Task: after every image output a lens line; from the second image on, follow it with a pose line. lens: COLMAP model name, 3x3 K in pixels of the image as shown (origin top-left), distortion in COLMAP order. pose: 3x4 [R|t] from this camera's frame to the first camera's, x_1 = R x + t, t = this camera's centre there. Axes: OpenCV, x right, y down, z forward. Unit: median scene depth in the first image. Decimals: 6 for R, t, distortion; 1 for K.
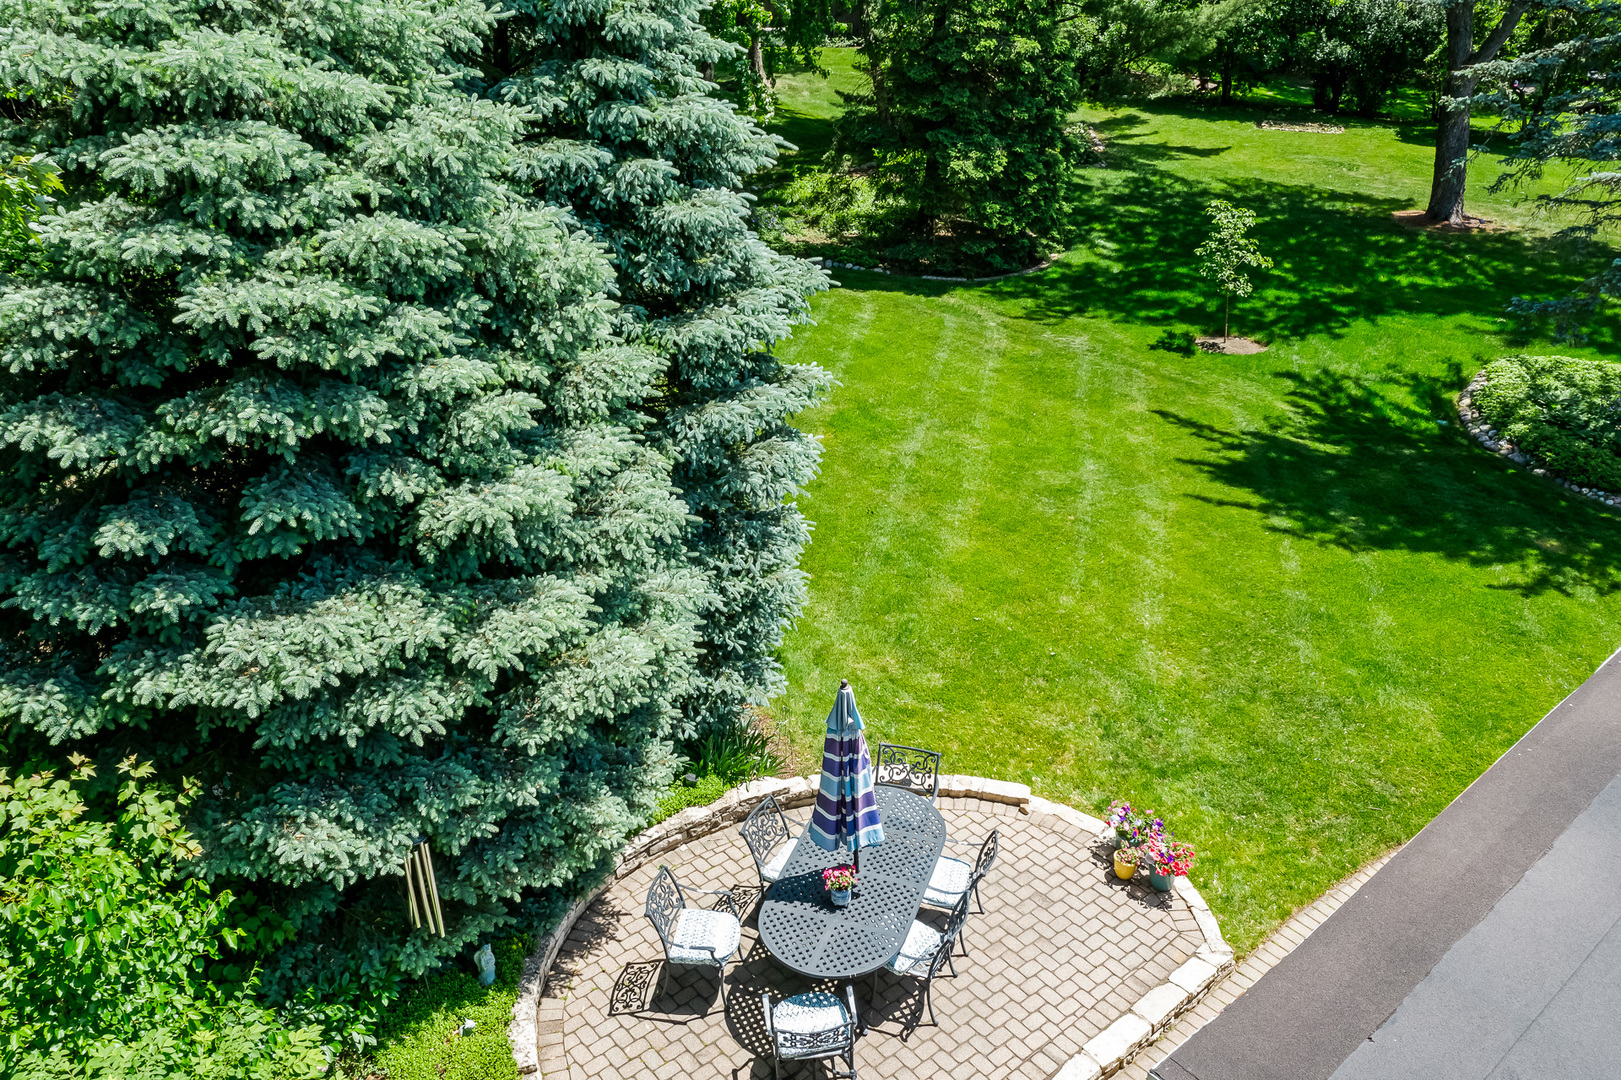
lens RADIAL K [[1318.9, 0, 807.6], [0, 1318.9, 540.4], [0, 0, 1]] dist [-0.010905, 0.022363]
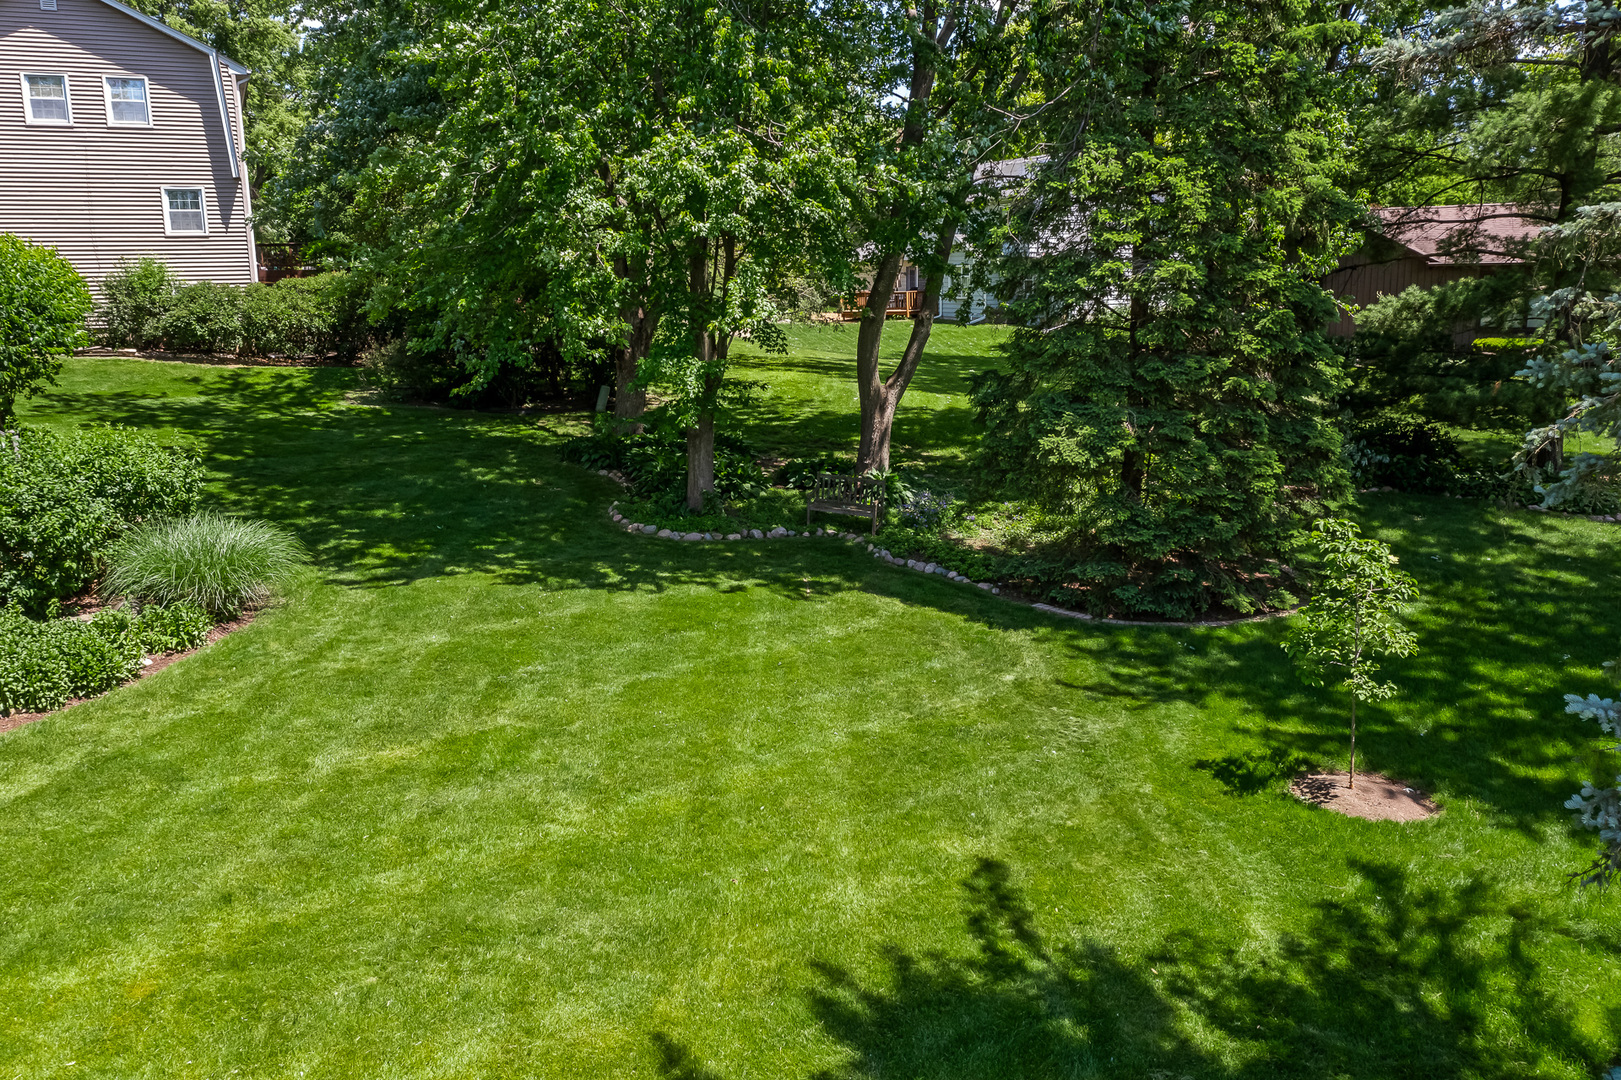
lens RADIAL K [[1318.9, 0, 807.6], [0, 1318.9, 540.4], [0, 0, 1]] dist [-0.010905, 0.022363]
pose [[0.809896, 0.107758, -0.576591, 0.495974], [-0.259212, 0.947542, -0.187012, -0.103884], [0.526192, 0.300920, 0.795342, 0.528604]]
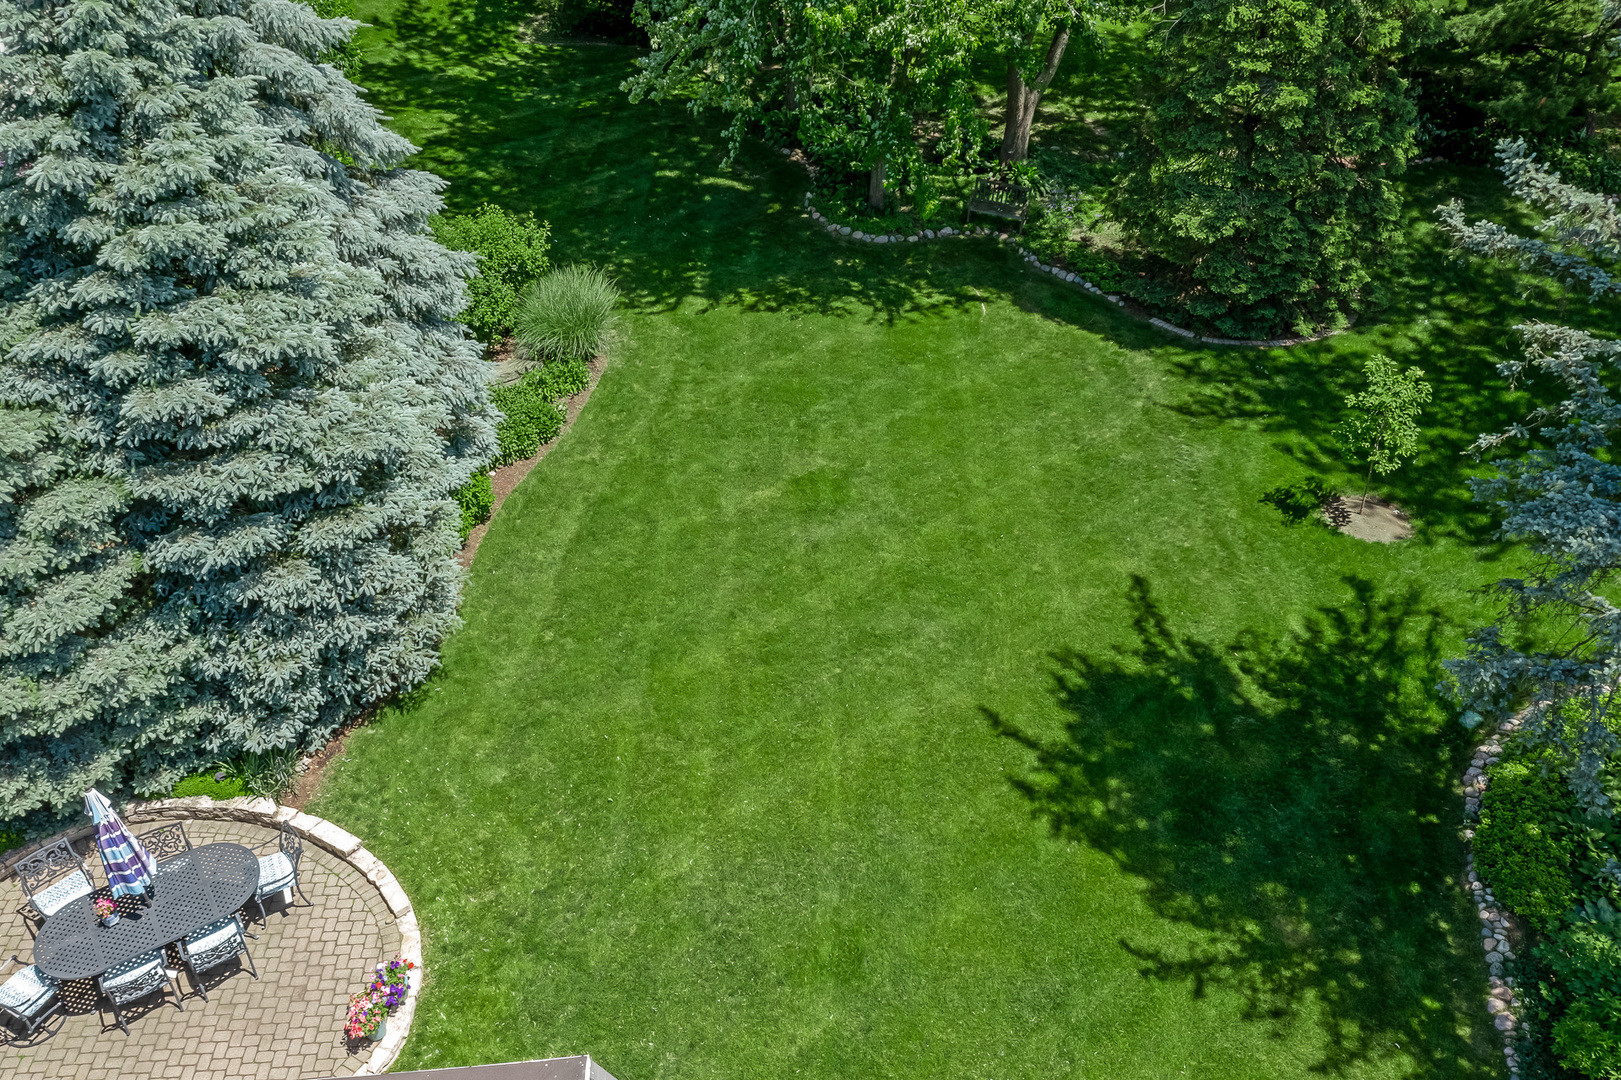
lens RADIAL K [[1296.1, 0, 780.4], [0, 1296.1, 567.6], [0, 0, 1]] dist [-0.101600, 0.143232]
pose [[0.790136, 0.344051, -0.507262, 0.516773], [-0.250155, 0.936548, 0.245561, -0.259812], [0.559560, -0.067132, 0.826066, 0.155425]]
